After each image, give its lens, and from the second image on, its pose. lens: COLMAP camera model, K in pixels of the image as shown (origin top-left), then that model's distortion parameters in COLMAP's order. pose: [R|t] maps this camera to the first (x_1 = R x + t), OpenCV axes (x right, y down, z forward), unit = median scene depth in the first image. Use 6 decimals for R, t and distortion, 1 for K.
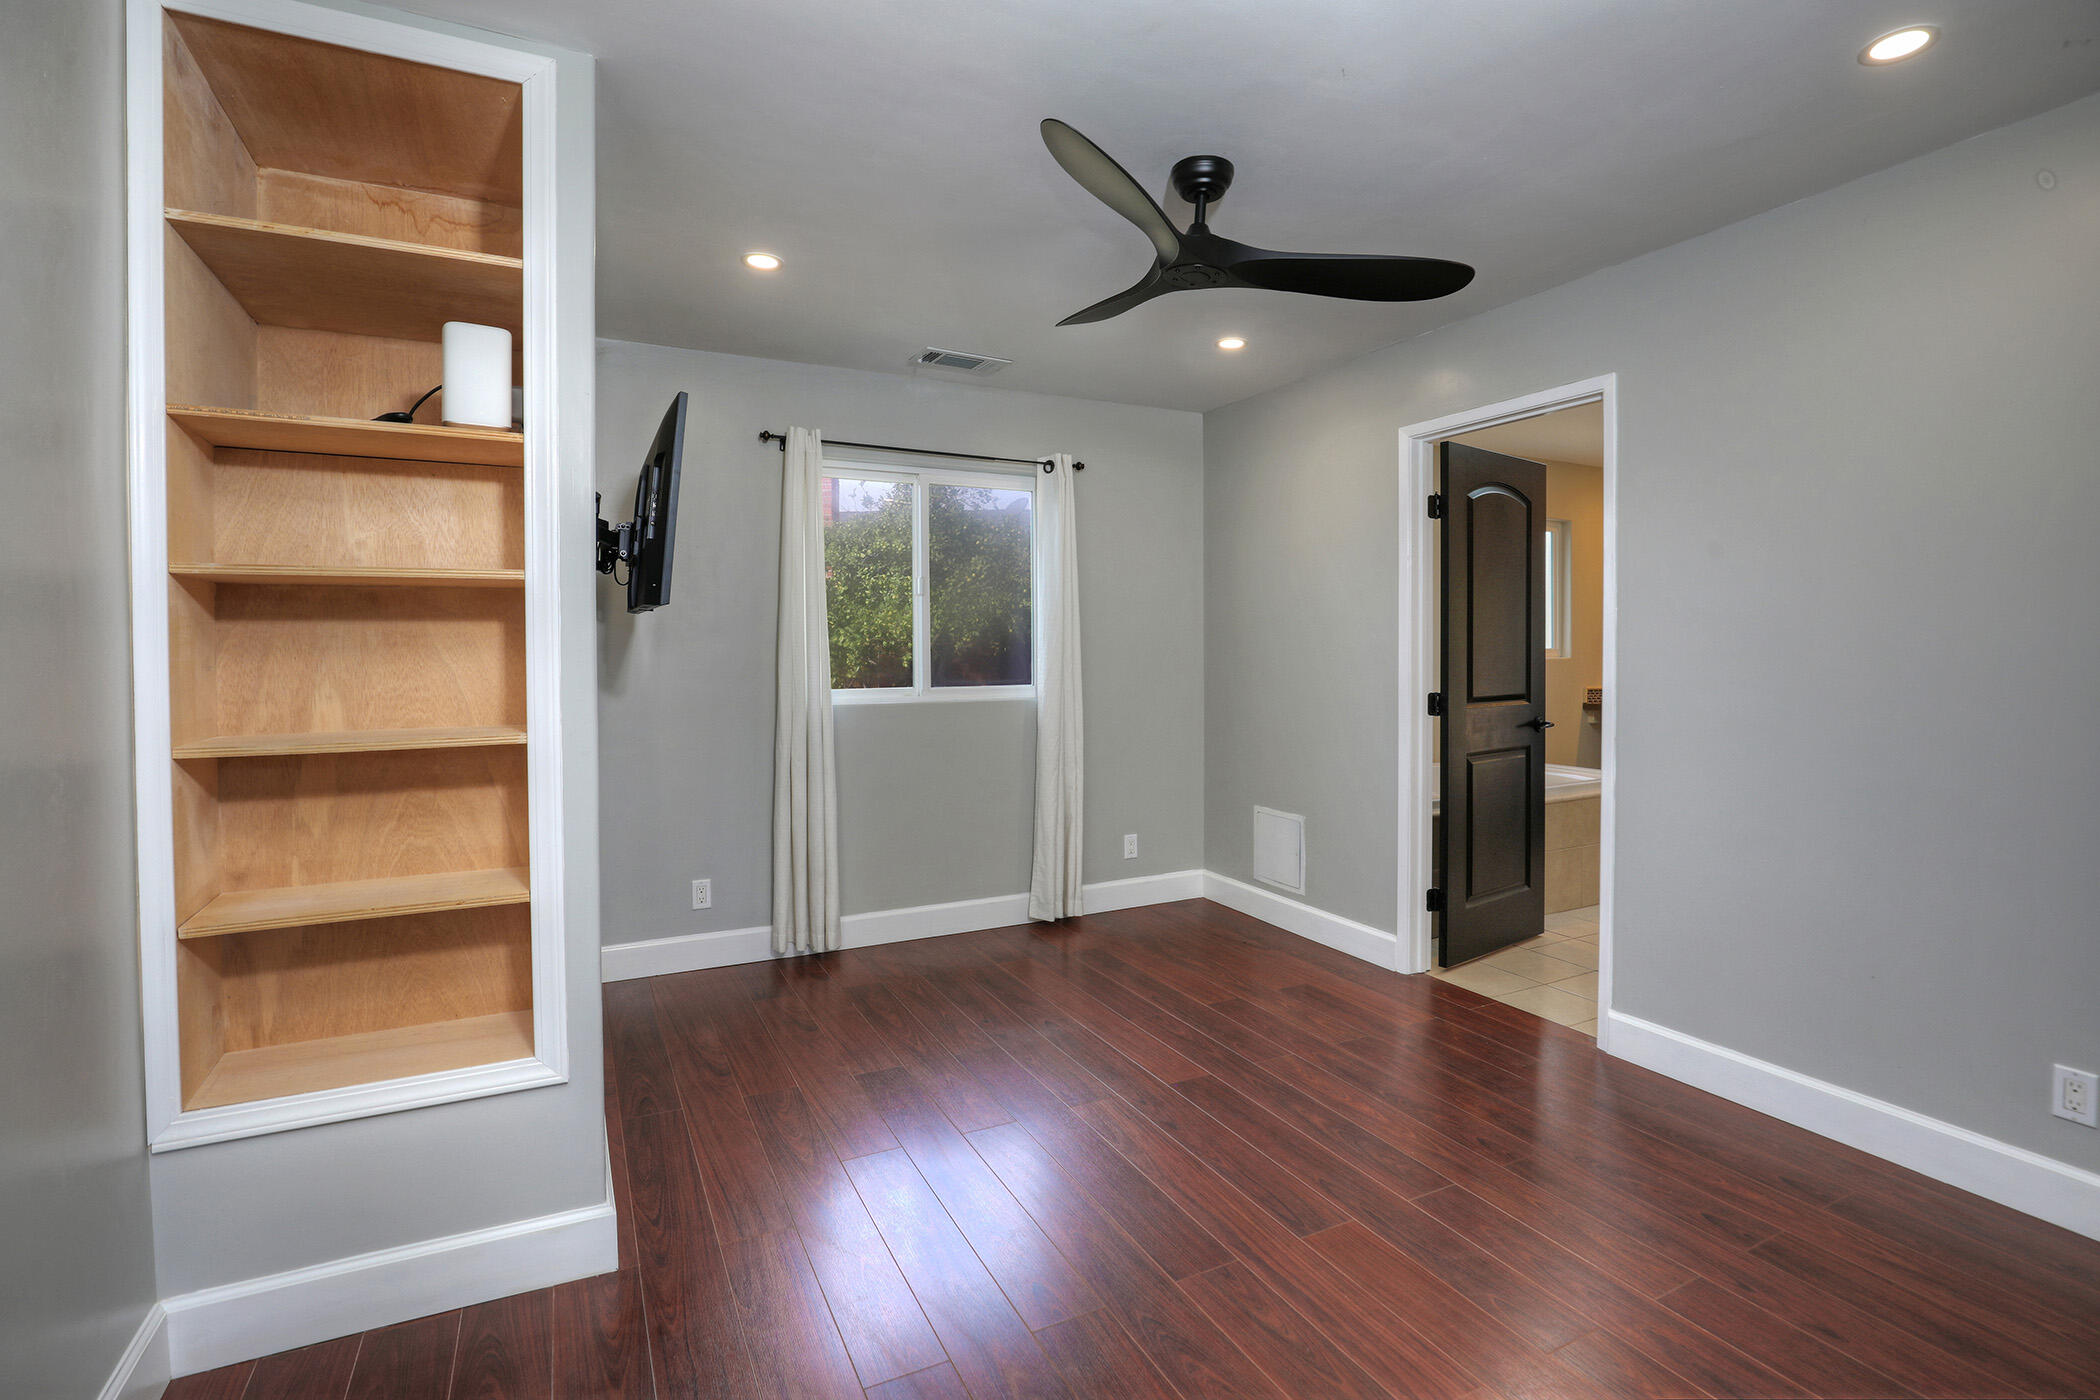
lens RADIAL K [[988.5, 0, 1050.0], [0, 988.5, 700.0], [0, 0, 1]] dist [-0.002706, -0.000200]
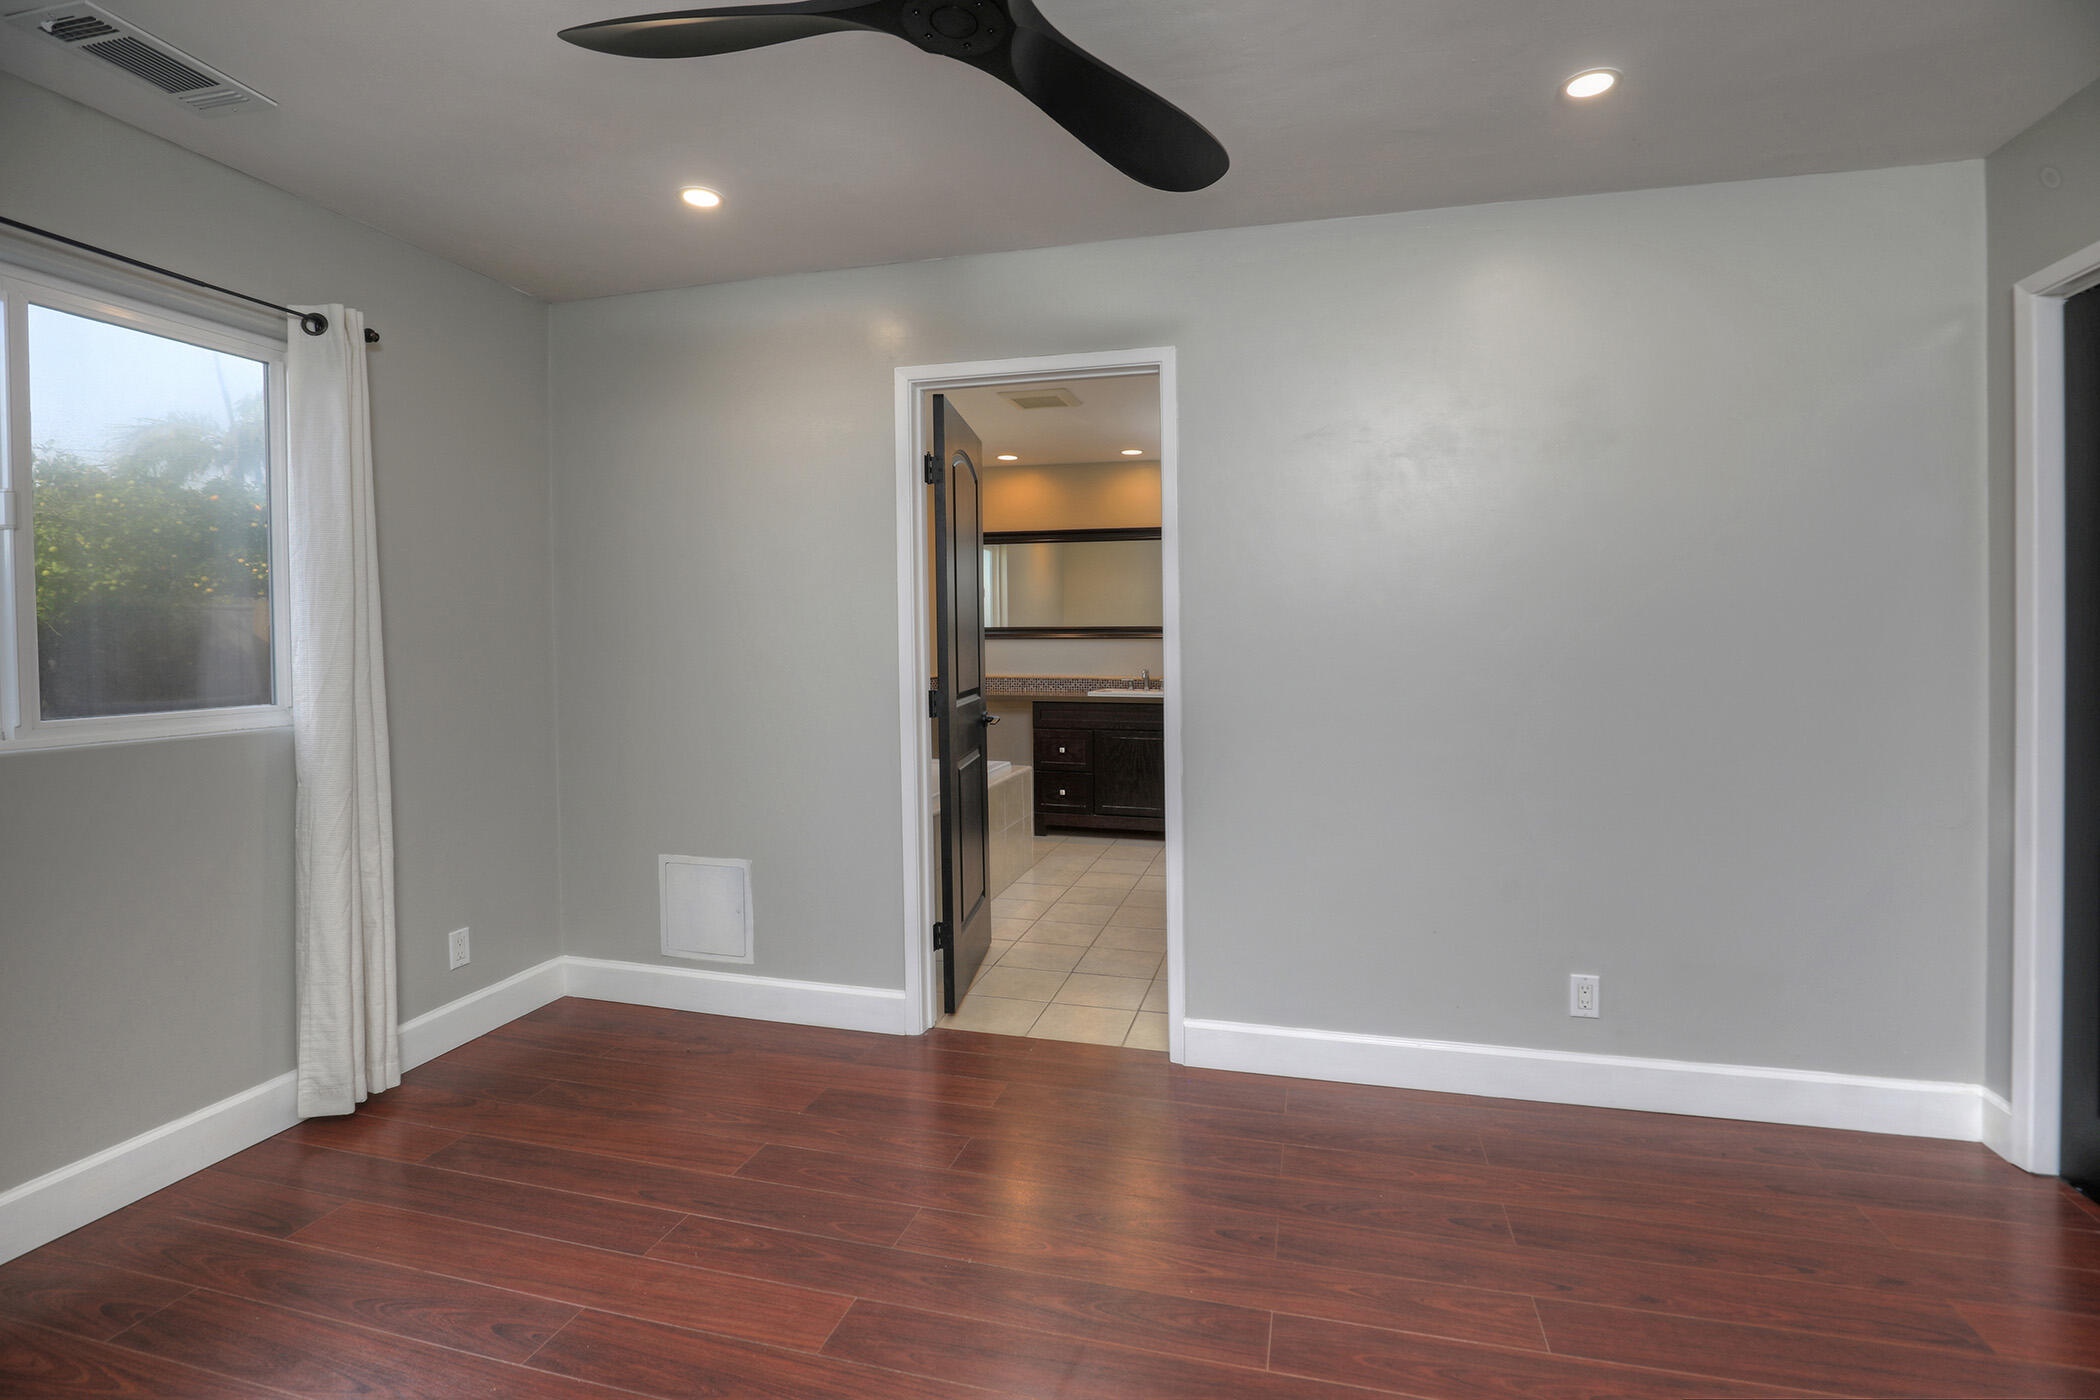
lens RADIAL K [[976.9, 0, 1037.0], [0, 976.9, 670.9], [0, 0, 1]] dist [-0.020137, 0.000591]
pose [[0.664484, -0.022786, 0.746955, -0.171189], [0.042550, 0.999067, -0.007376, -0.014334], [-0.746090, 0.036684, 0.664834, 0.374955]]
